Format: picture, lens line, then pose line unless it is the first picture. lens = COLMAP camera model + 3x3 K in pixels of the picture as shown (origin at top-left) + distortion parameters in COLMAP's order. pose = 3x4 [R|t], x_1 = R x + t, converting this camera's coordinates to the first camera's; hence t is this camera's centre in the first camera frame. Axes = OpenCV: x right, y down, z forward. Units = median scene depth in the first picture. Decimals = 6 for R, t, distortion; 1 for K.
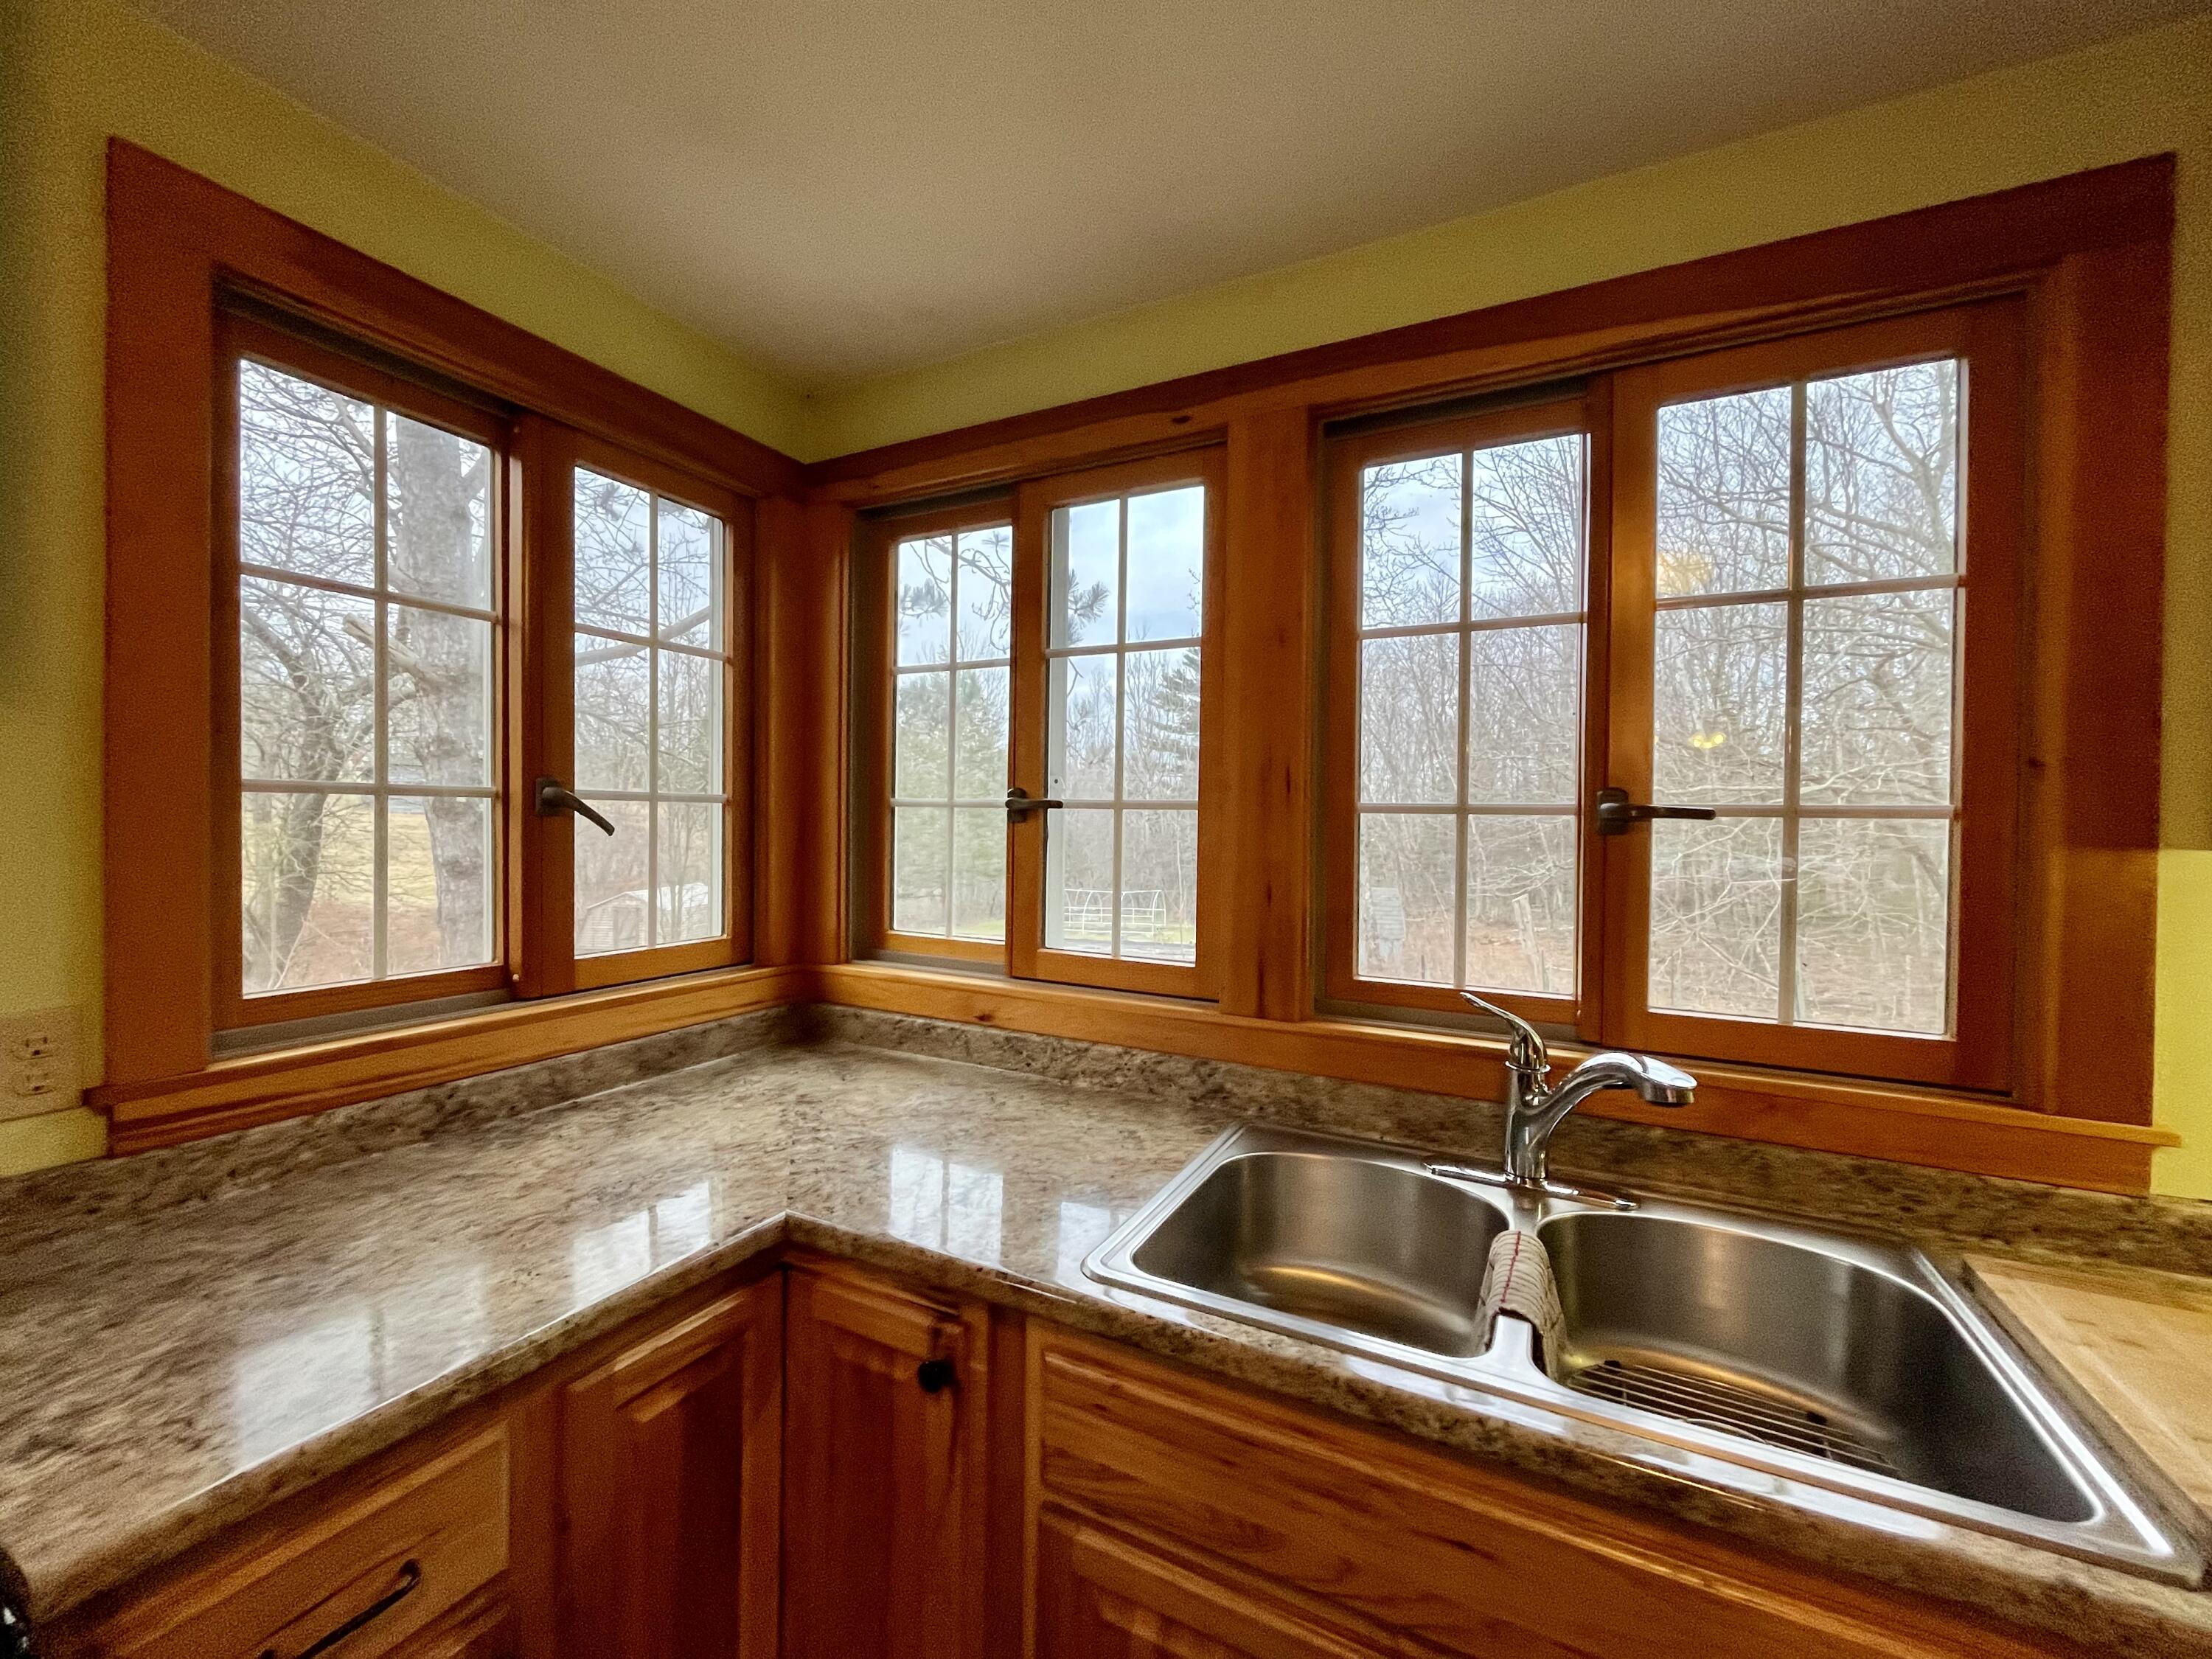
lens RADIAL K [[887.4, 0, 1106.0], [0, 887.4, 829.5], [0, 0, 1]] dist [-0.002731, -0.000208]
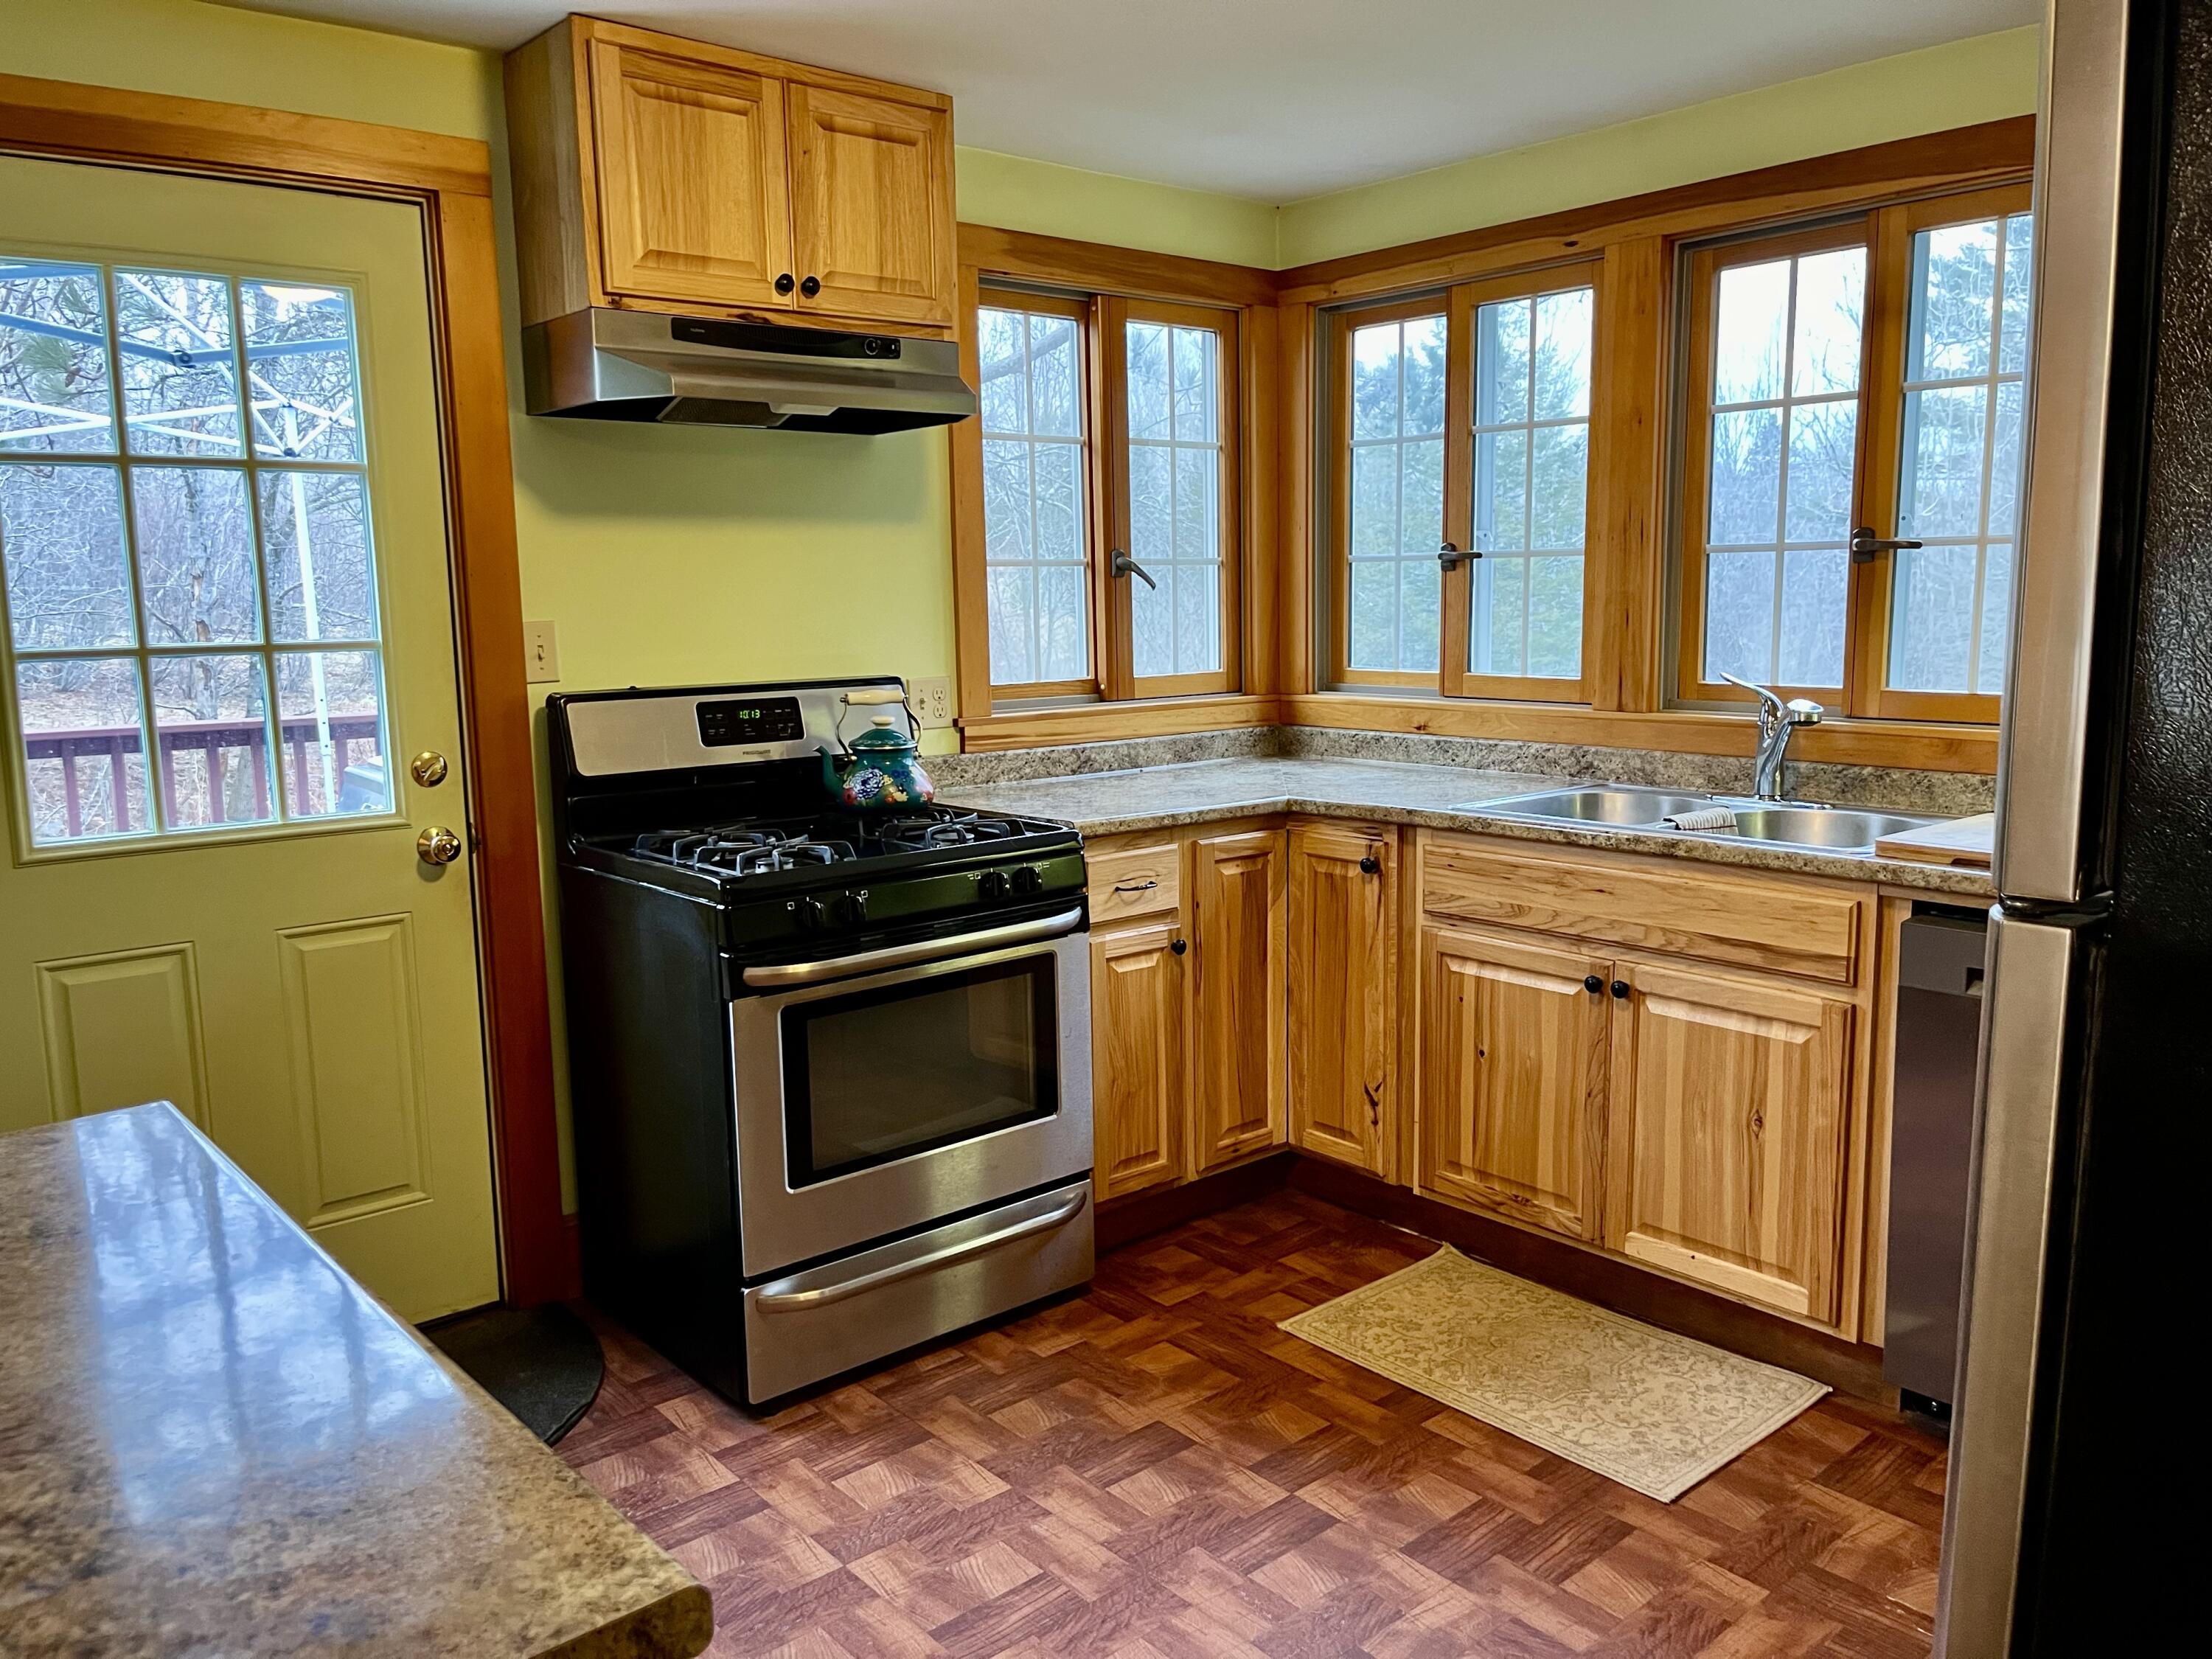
lens RADIAL K [[1649.5, 0, 1082.1], [0, 1649.5, 854.4], [0, 0, 1]] dist [0.008438, 0.000012]
pose [[0.918980, 0.030882, -0.393093, 0.414603], [0.027178, 0.989597, 0.141280, 0.052345], [0.393366, -0.140517, 0.908580, -1.609348]]
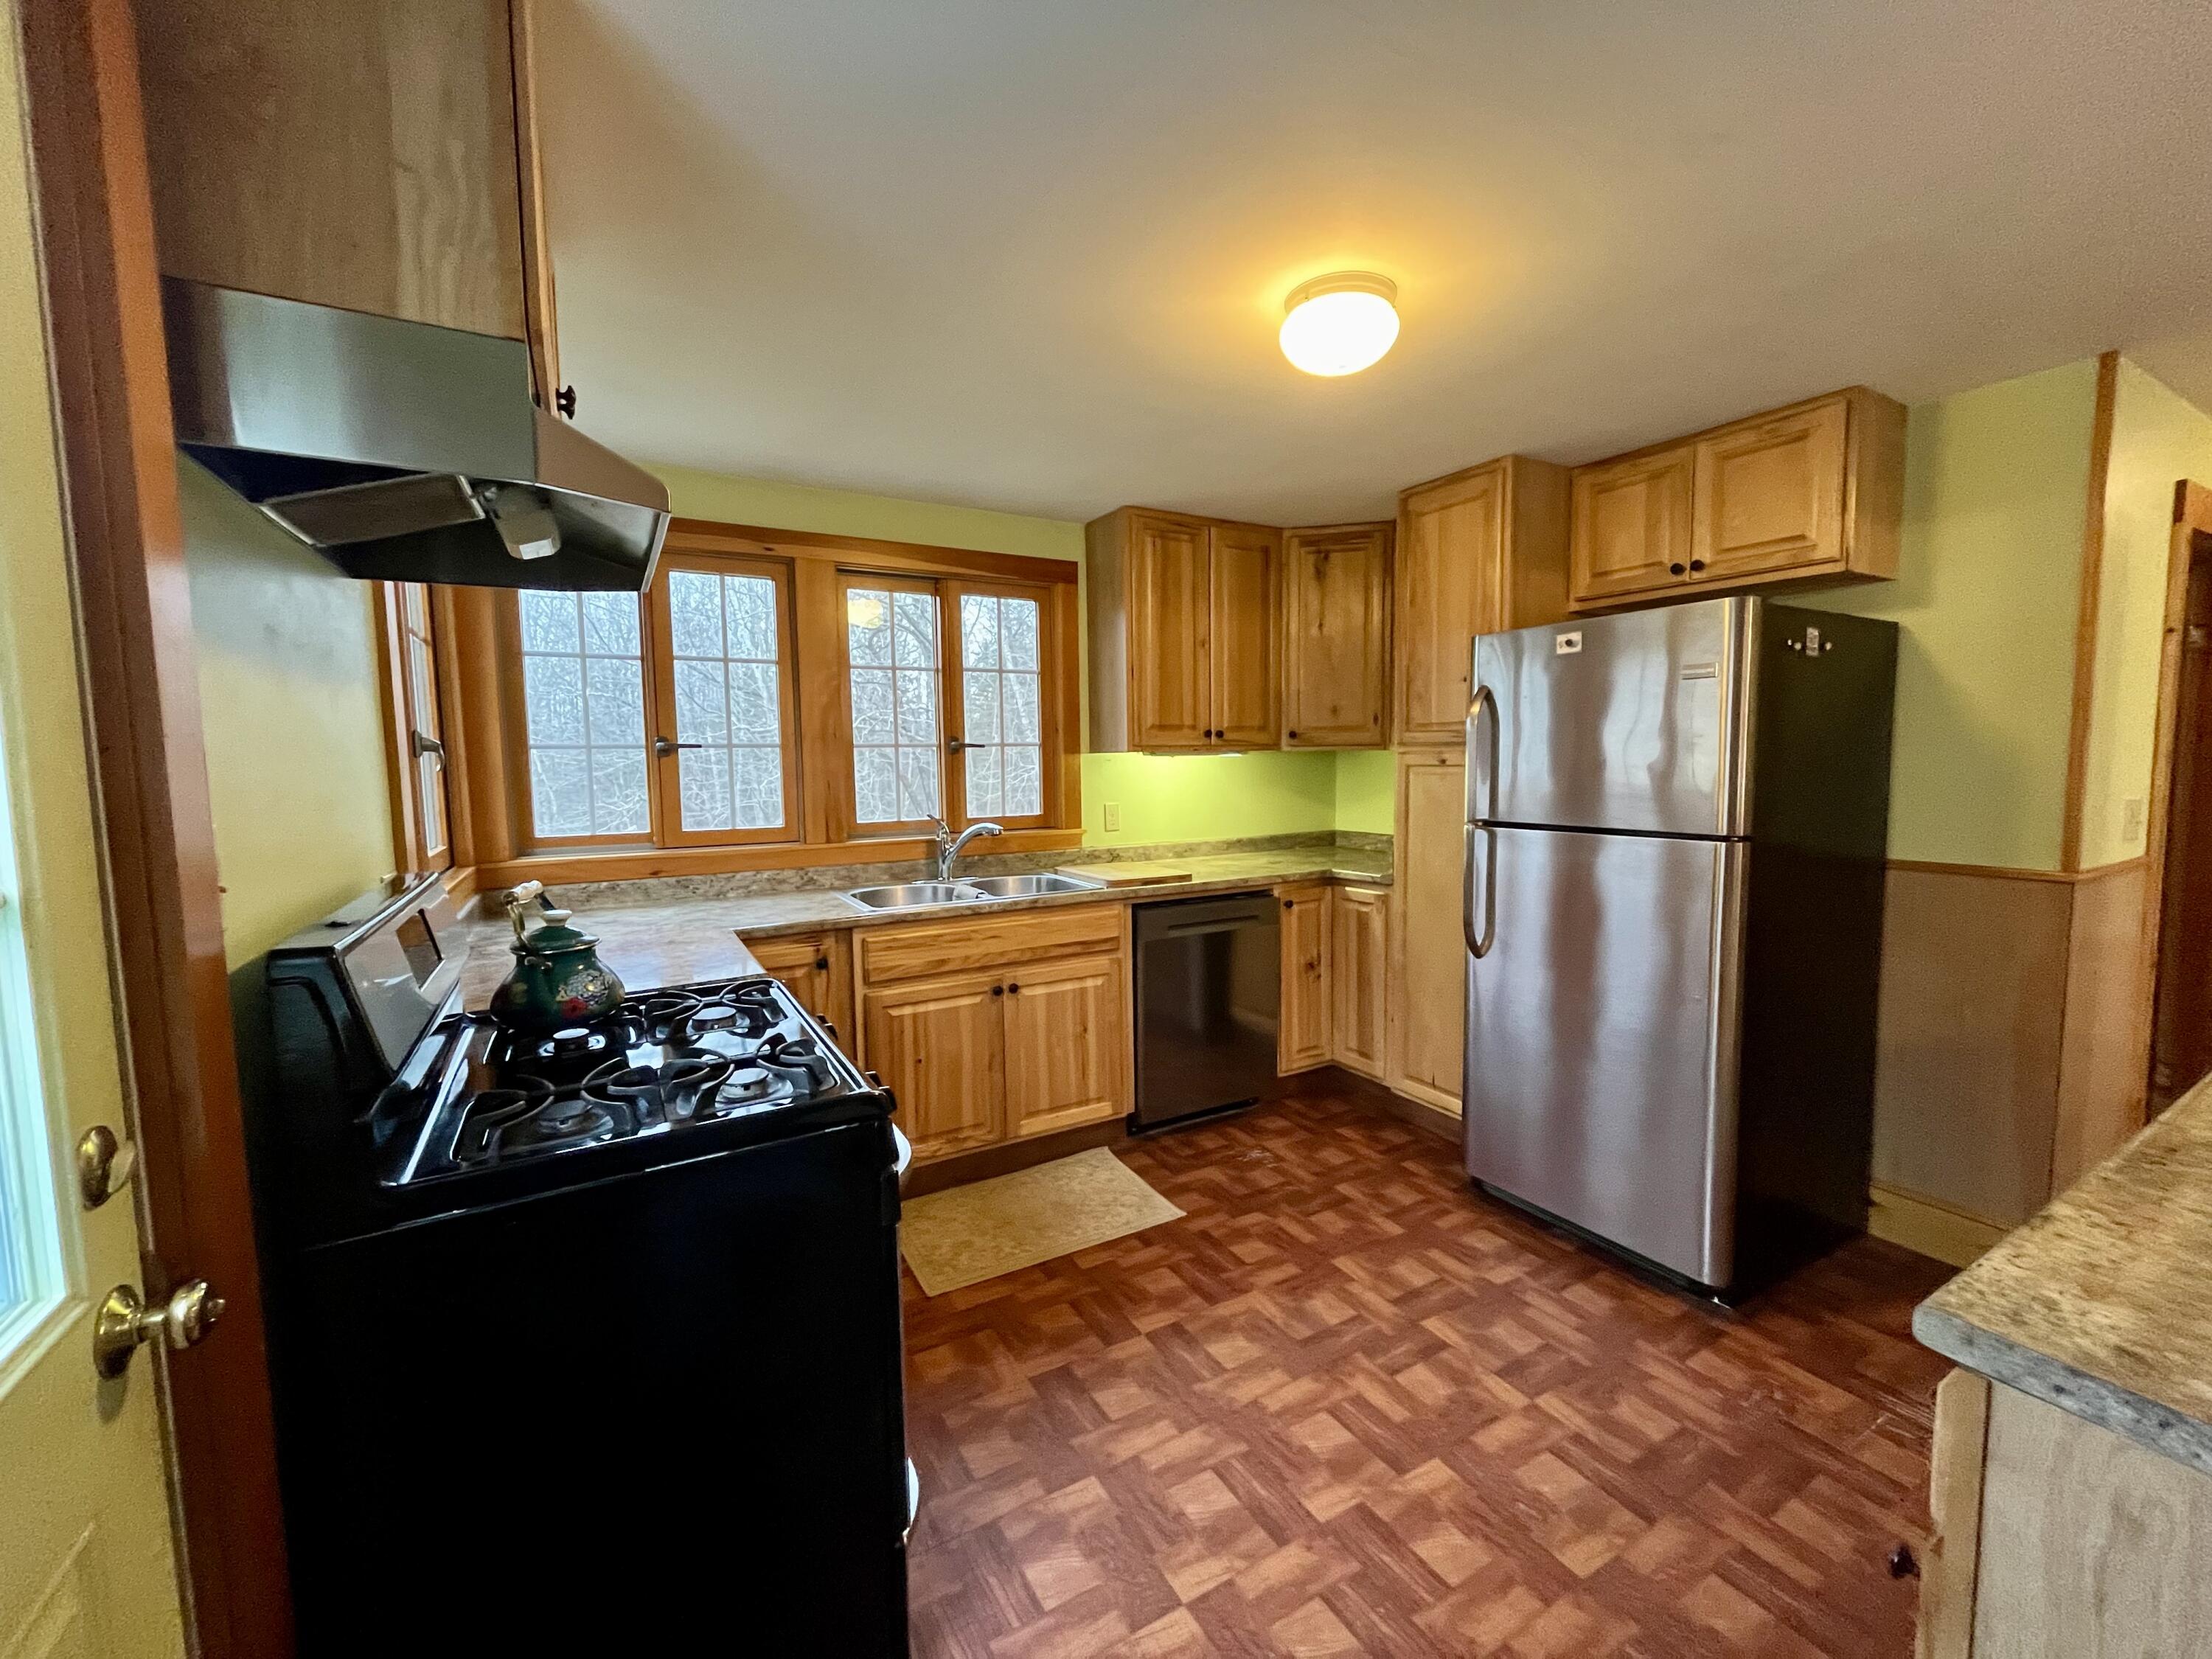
lens RADIAL K [[887.4, 0, 1106.0], [0, 887.4, 829.5], [0, 0, 1]] dist [-0.002731, -0.000208]
pose [[0.553589, -0.092964, 0.827585, -1.239528], [0.033707, 0.995437, 0.089271, 0.007495], [-0.832108, -0.021524, 0.554196, -0.766901]]
